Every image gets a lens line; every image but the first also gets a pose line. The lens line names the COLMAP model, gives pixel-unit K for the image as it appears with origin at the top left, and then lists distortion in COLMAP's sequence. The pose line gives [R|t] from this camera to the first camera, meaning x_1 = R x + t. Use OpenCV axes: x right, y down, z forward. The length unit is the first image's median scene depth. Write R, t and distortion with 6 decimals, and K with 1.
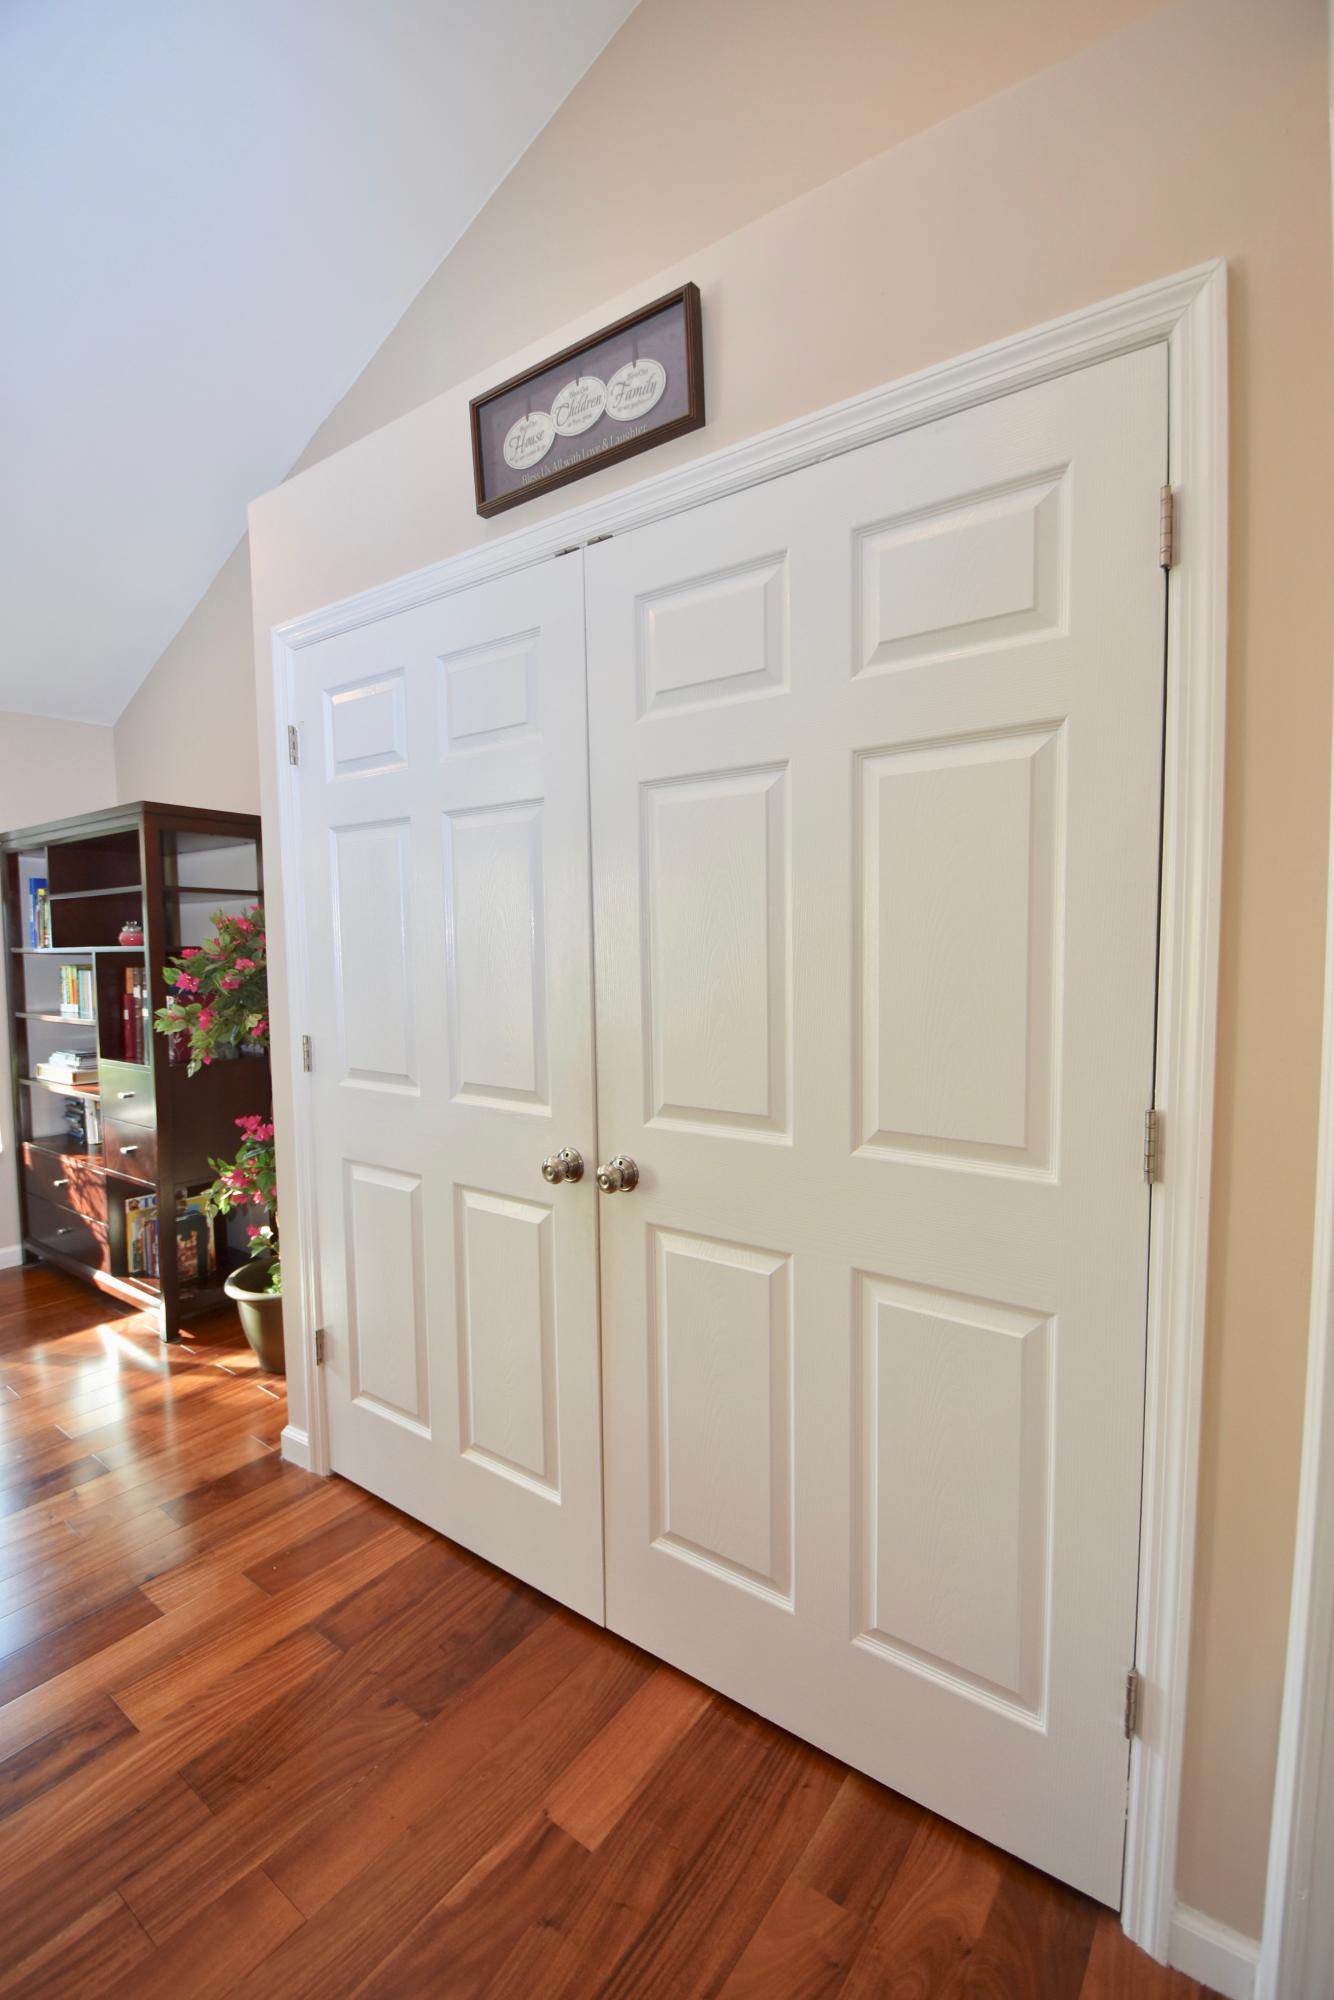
lens RADIAL K [[874.4, 0, 668.8], [0, 874.4, 1004.1], [0, 0, 1]] dist [-0.007345, -0.001717]
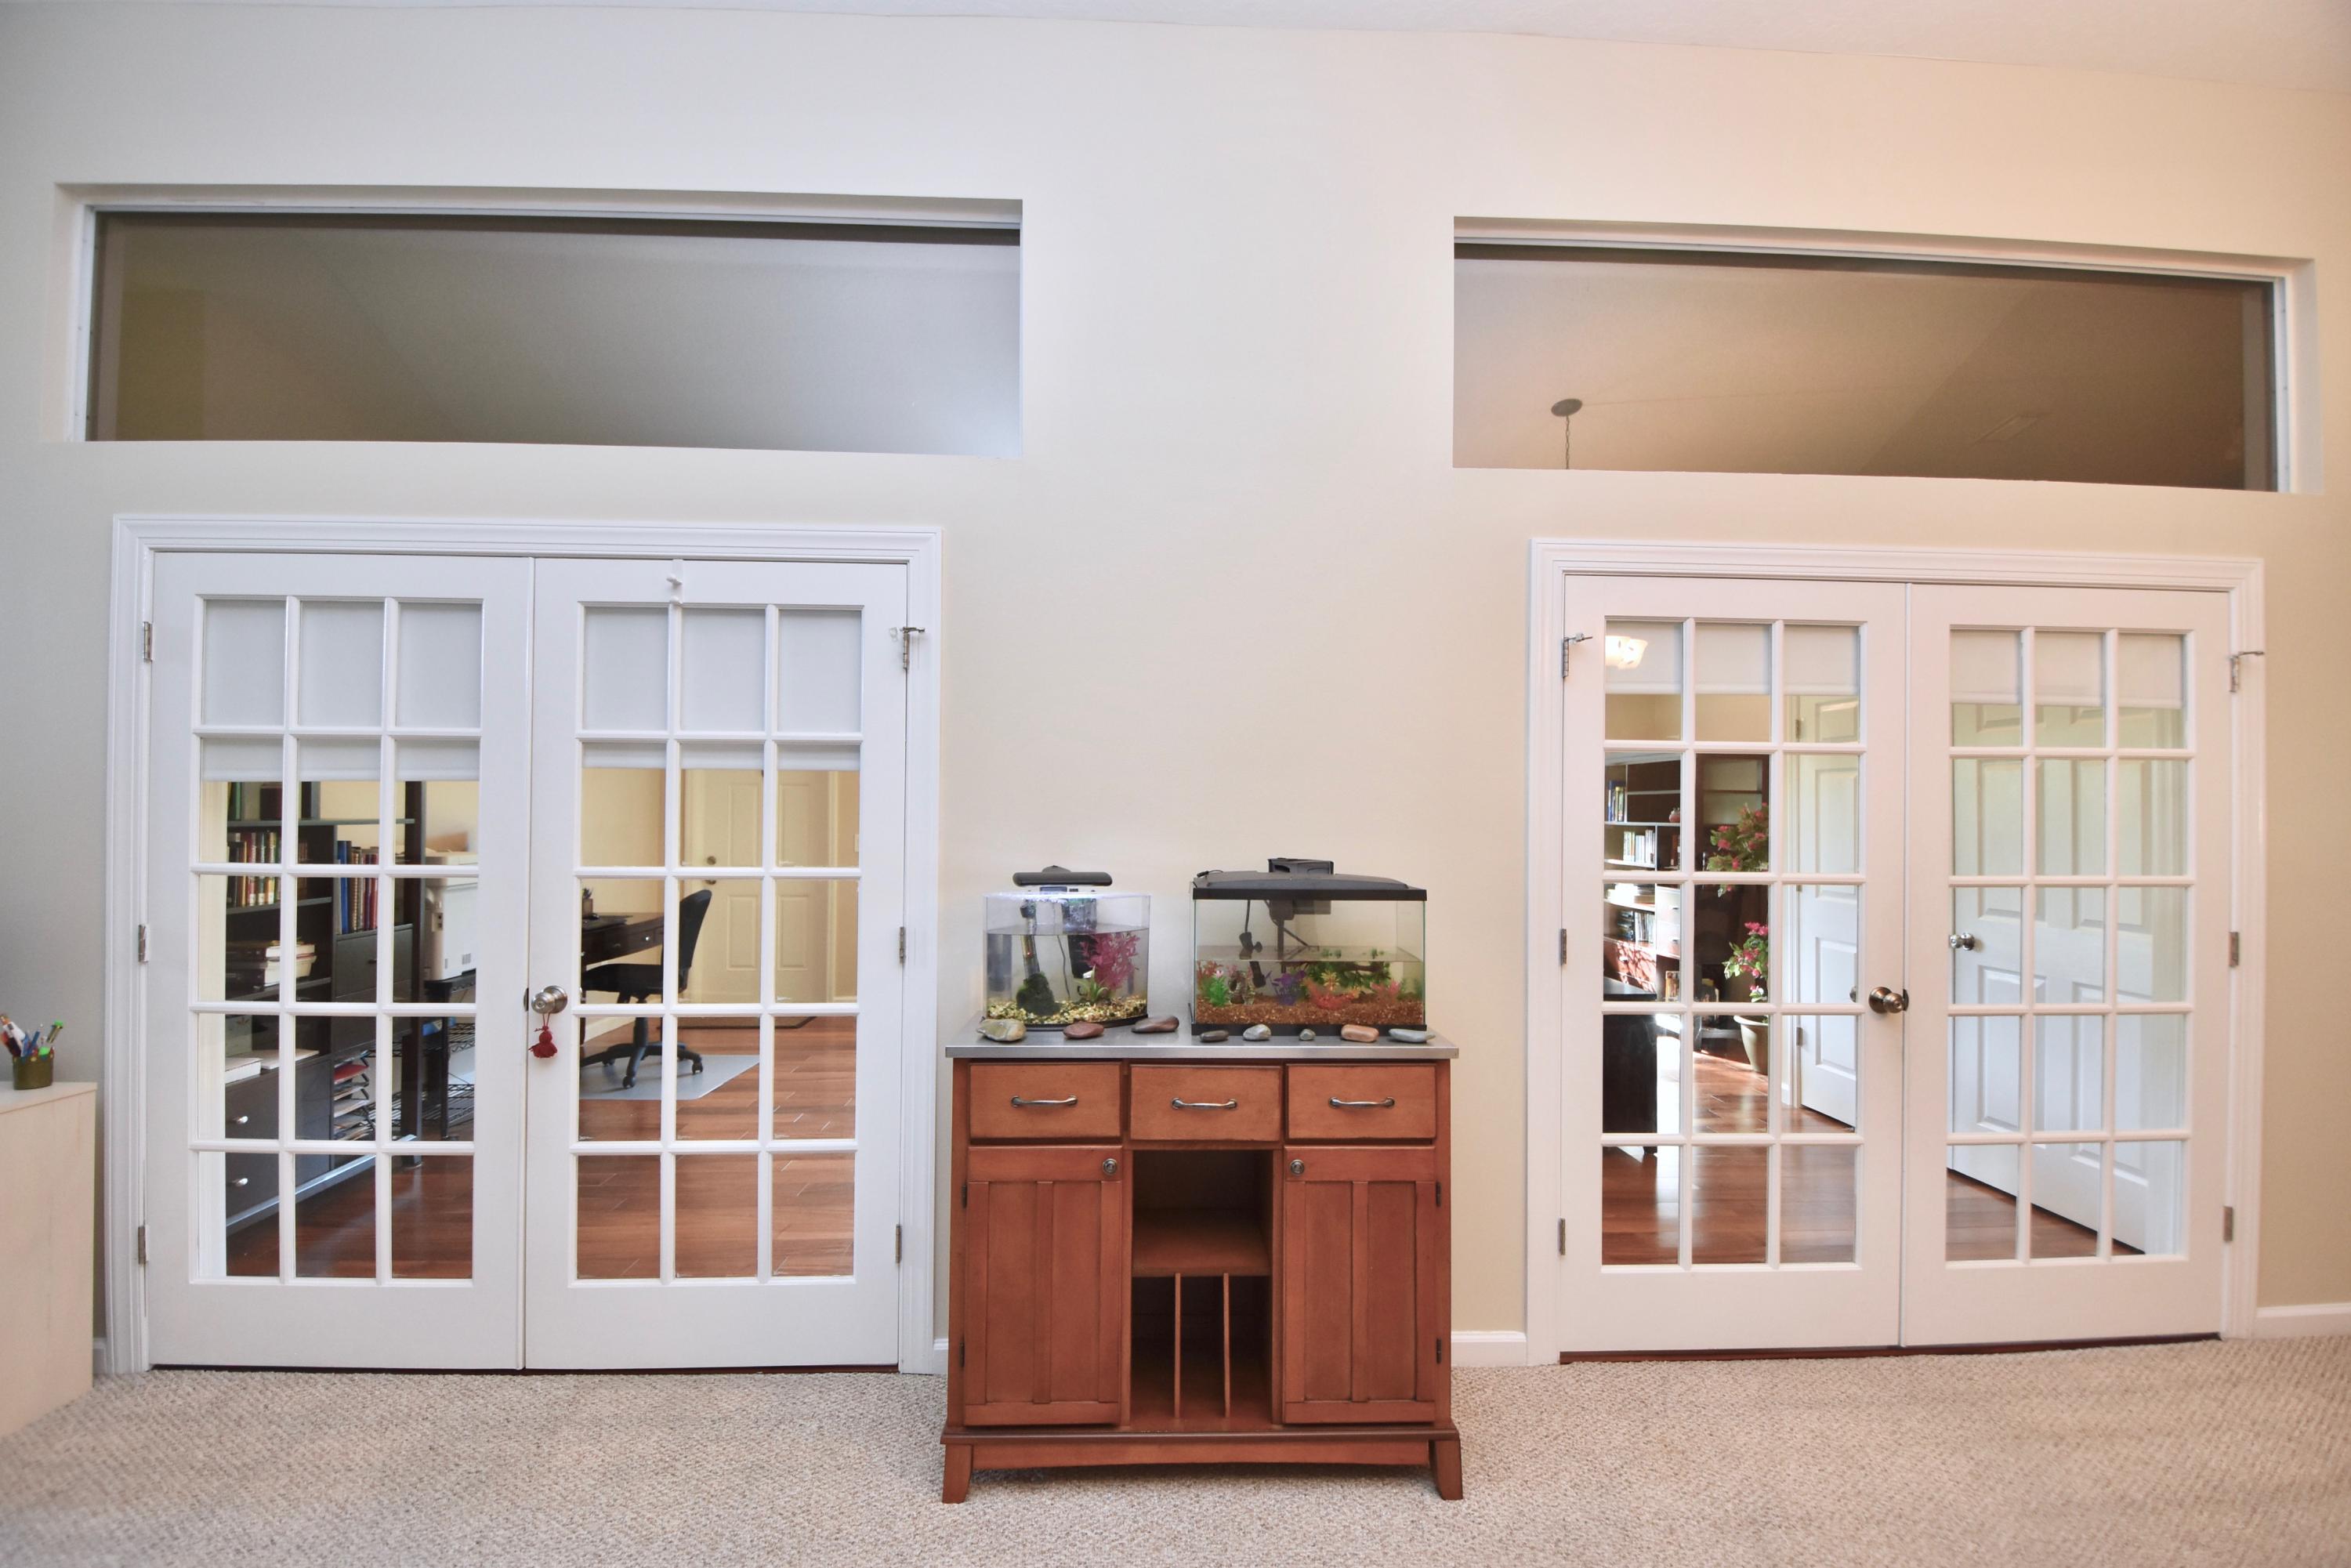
lens RADIAL K [[1027.8, 0, 1173.7], [0, 1027.8, 795.0], [0, 0, 1]] dist [-0.007345, -0.001717]
pose [[0.629346, -0.001074, -0.777125, 0.442795], [-0.061583, 0.996785, -0.051250, 0.057675], [0.774682, 0.080112, 0.627256, -1.383390]]
